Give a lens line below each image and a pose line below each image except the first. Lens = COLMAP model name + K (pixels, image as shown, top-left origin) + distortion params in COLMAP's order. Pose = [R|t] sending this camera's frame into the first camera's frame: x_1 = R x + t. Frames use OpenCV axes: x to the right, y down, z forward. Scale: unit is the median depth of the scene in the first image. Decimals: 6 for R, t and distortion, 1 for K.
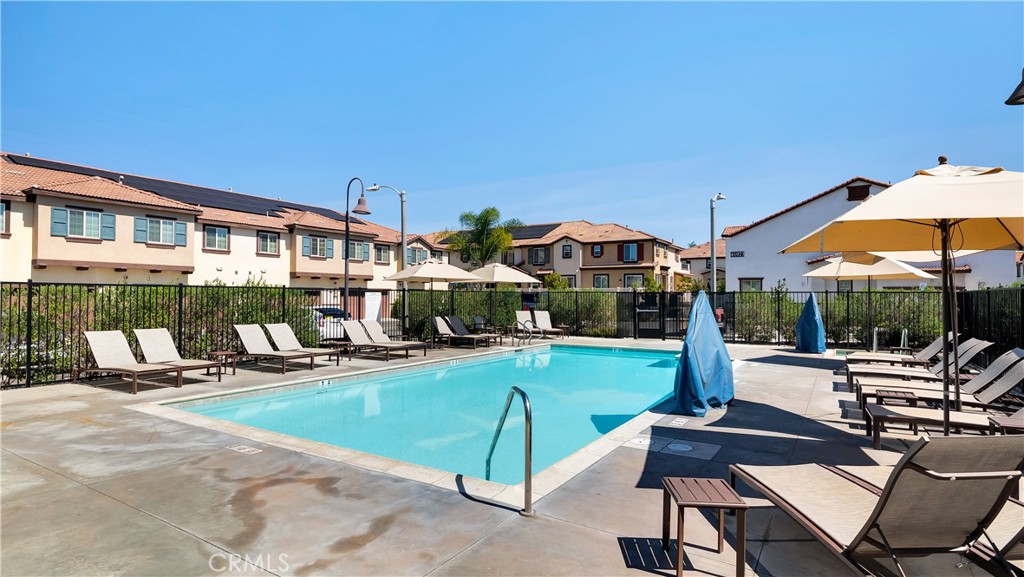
lens RADIAL K [[524.4, 0, 495.7], [0, 524.4, 288.1], [0, 0, 1]] dist [-0.007812, -0.001646]
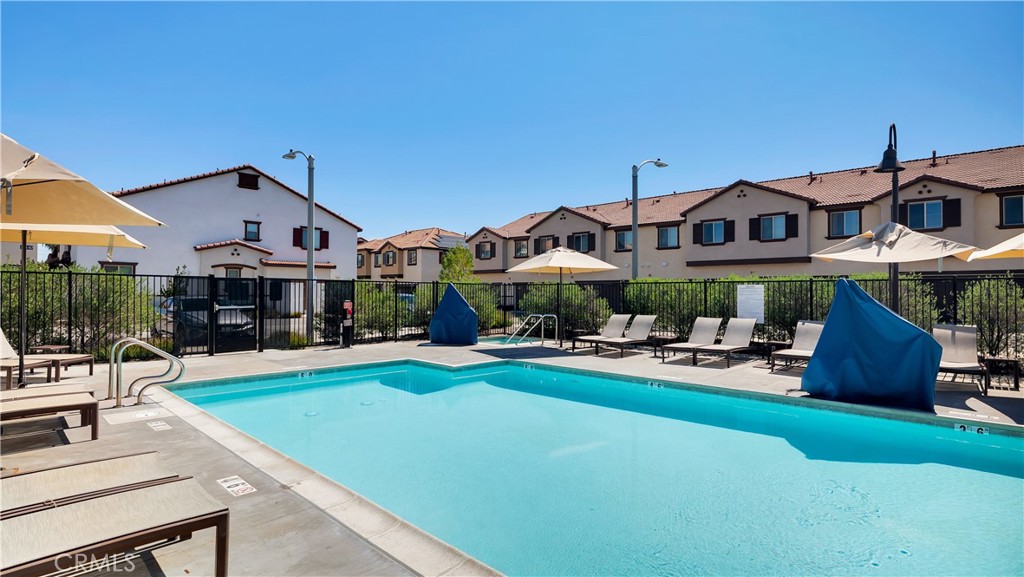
lens RADIAL K [[524.4, 0, 515.2], [0, 524.4, 281.0], [0, 0, 1]] dist [-0.007812, -0.001646]
pose [[0.199282, 0.022416, 0.979686, -0.149008], [-0.022272, 0.999584, -0.018340, 0.009048], [-0.979689, -0.018165, 0.199698, 0.316634]]
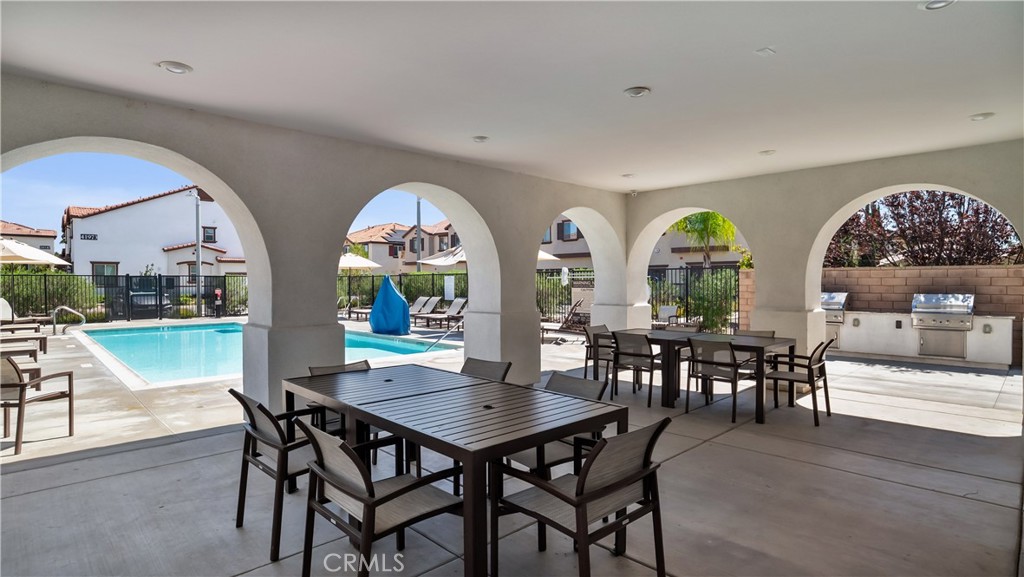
lens RADIAL K [[531.8, 0, 507.8], [0, 531.8, 282.1], [0, 0, 1]] dist [-0.026327, 0.002686]
pose [[0.240946, -0.006796, 0.970515, -0.324858], [-0.010465, 0.999899, 0.009600, 0.001450], [-0.970482, -0.012469, 0.240851, 0.018027]]
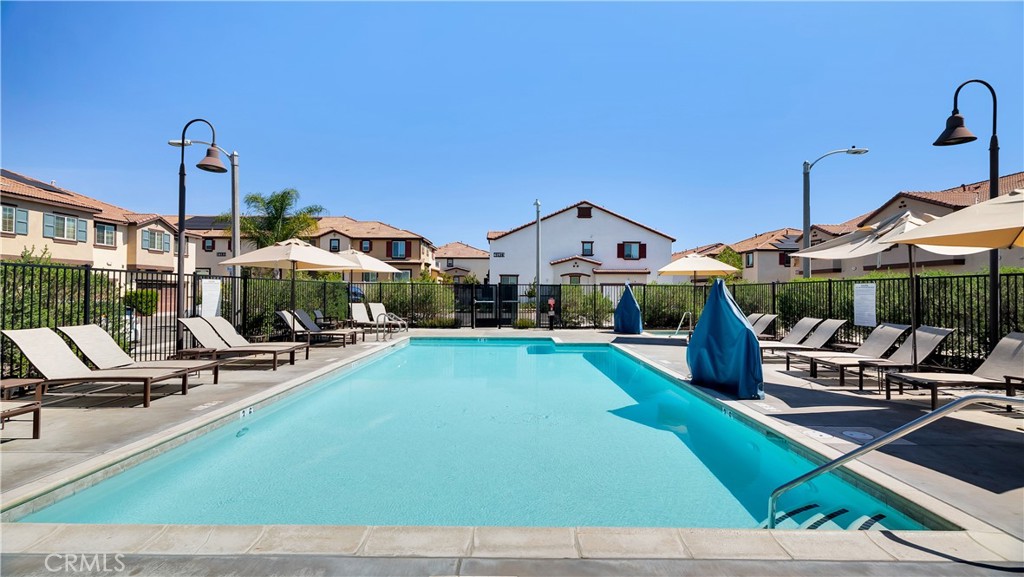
lens RADIAL K [[467.1, 0, 505.3], [0, 467.1, 288.7], [0, 0, 1]] dist [0.001591, 0.000316]
pose [[0.845890, 0.006386, 0.533319, -0.107382], [-0.012384, 0.999894, 0.007669, 0.005082], [-0.533214, -0.013092, 0.845879, 0.097986]]
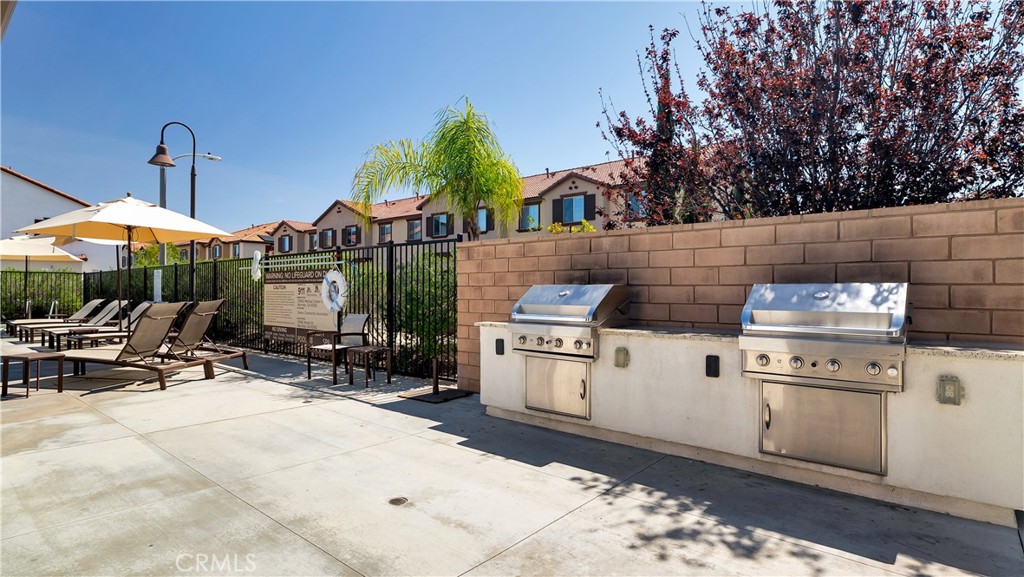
lens RADIAL K [[524.4, 0, 515.0], [0, 524.4, 285.4], [0, 0, 1]] dist [-0.007812, -0.001646]
pose [[0.124627, 0.006600, 0.992182, -0.115665], [-0.019019, 0.999810, -0.004262, 0.009675], [-0.992021, -0.018339, 0.124728, -0.088624]]
